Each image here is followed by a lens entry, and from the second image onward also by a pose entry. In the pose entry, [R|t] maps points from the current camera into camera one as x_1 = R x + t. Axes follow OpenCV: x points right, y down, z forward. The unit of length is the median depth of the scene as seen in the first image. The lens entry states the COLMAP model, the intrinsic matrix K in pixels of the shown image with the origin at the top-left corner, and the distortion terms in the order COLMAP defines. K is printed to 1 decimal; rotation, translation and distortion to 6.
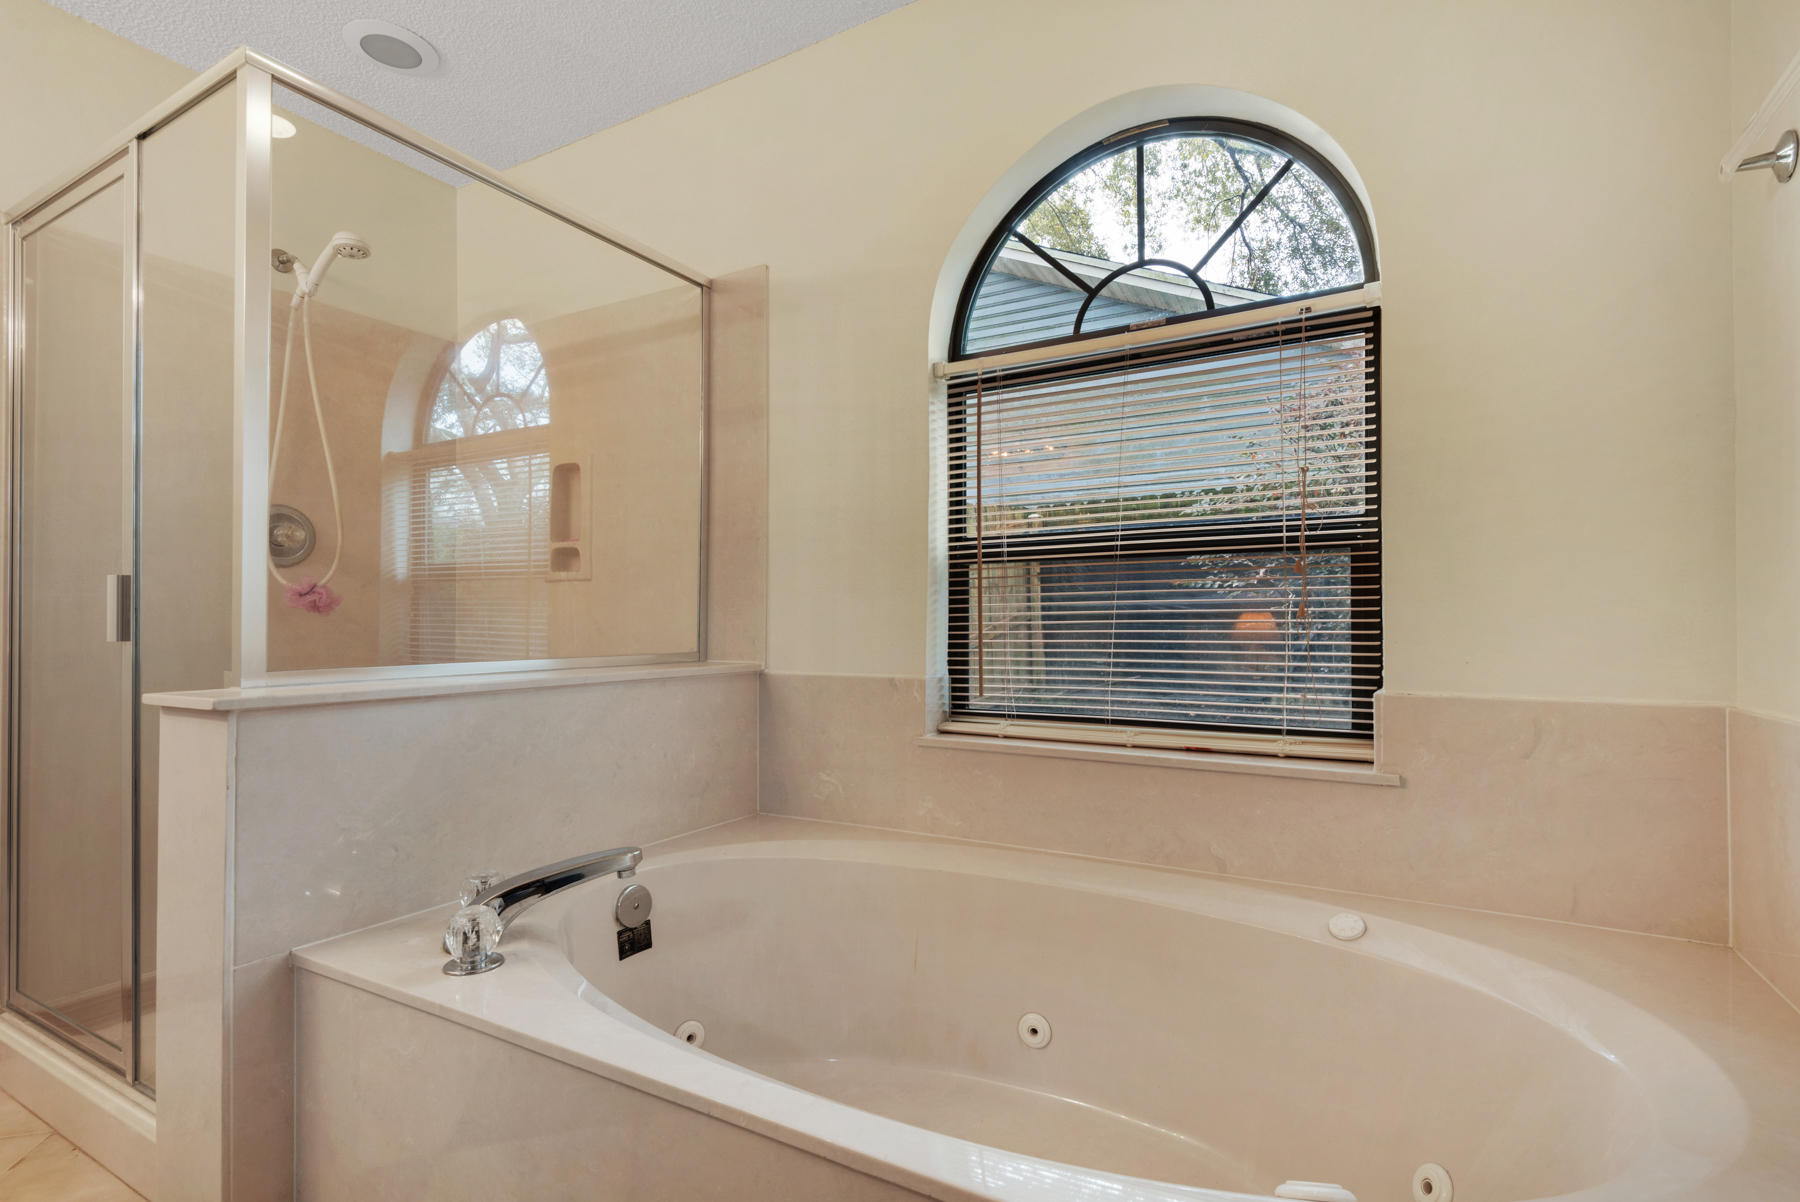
lens RADIAL K [[819.9, 0, 896.0], [0, 819.9, 614.5], [0, 0, 1]] dist [0.030082, -0.020059]
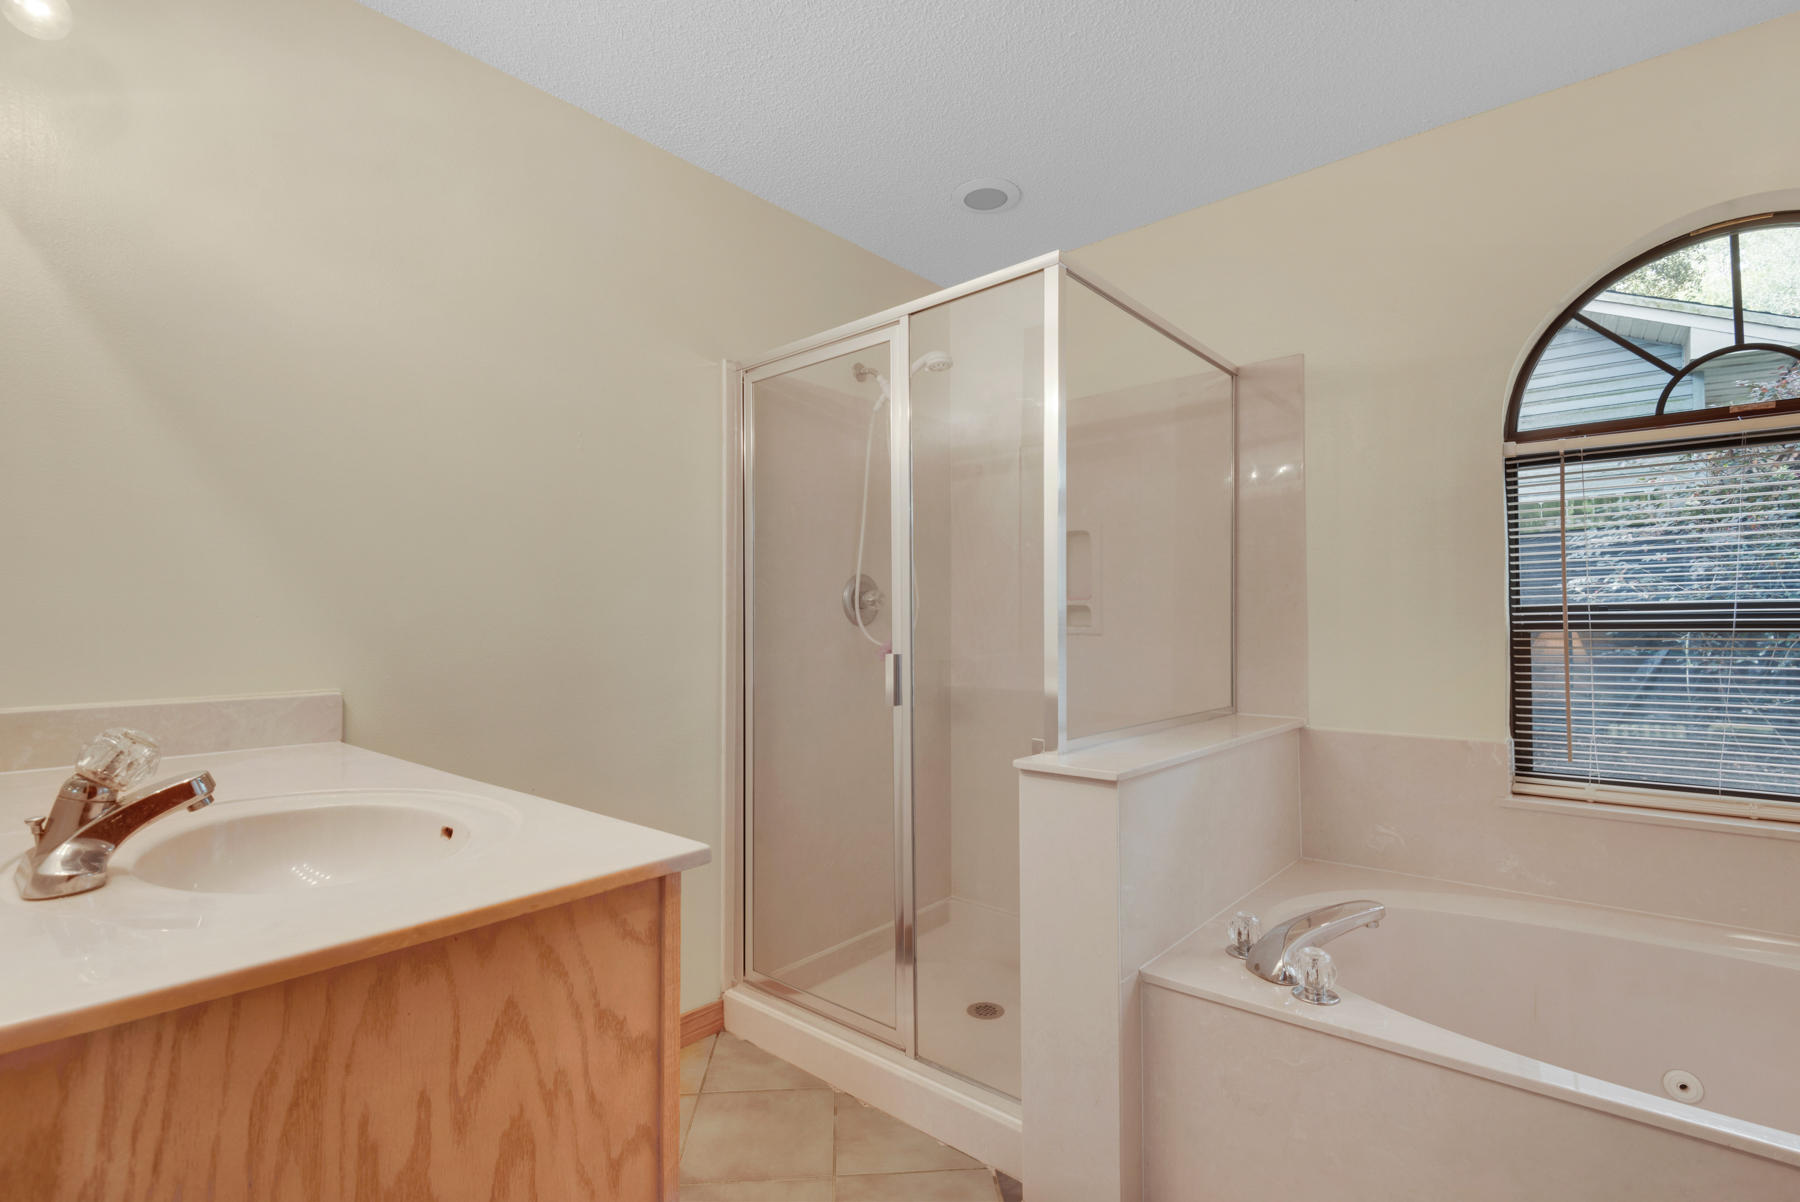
lens RADIAL K [[827.1, 0, 901.7], [0, 827.1, 608.8], [0, 0, 1]] dist [0.001275, -0.012224]
pose [[0.981546, 0.001347, -0.191220, -0.516239], [-0.004107, 0.999893, -0.014040, -0.075452], [0.191180, 0.014567, 0.981447, -0.187545]]
